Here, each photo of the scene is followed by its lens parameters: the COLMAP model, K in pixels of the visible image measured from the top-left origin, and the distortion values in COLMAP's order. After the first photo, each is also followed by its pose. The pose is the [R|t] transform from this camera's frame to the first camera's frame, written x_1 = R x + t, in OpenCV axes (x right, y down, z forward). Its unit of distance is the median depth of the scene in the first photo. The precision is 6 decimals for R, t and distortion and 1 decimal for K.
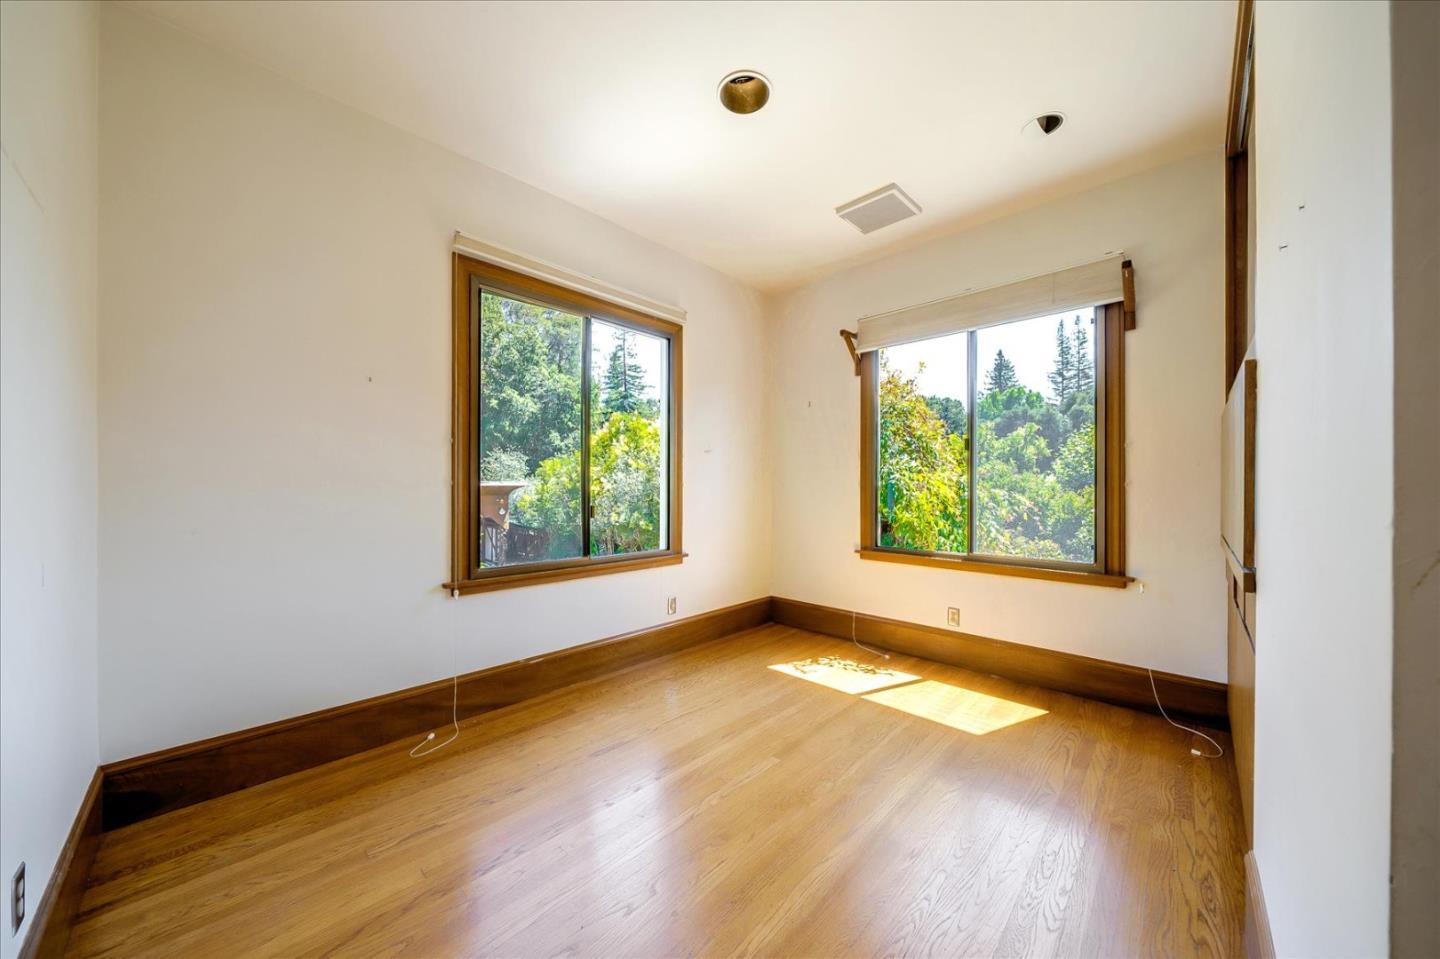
lens RADIAL K [[491.3, 0, 712.5], [0, 491.3, 486.9], [0, 0, 1]] dist [0.000565, -0.000006]
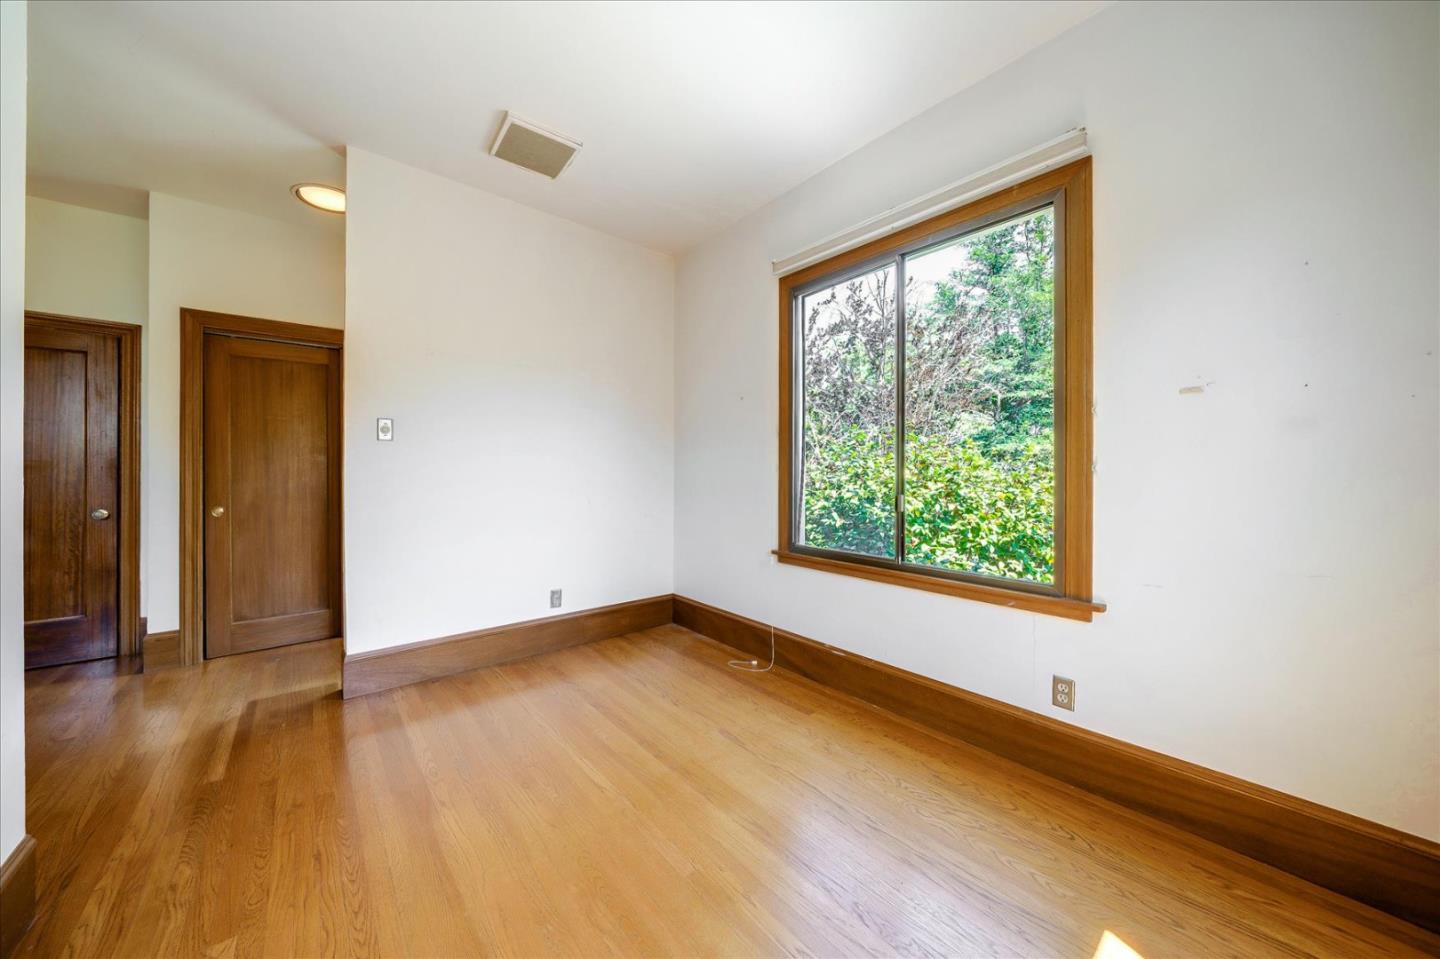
lens RADIAL K [[491.3, 0, 719.4], [0, 491.3, 474.5], [0, 0, 1]] dist [0.000565, -0.000006]
pose [[-0.091089, 0.002626, -0.995839, 0.632737], [-0.001199, 0.999996, 0.002746, 0.001690], [0.995842, 0.001445, -0.091085, 0.873426]]
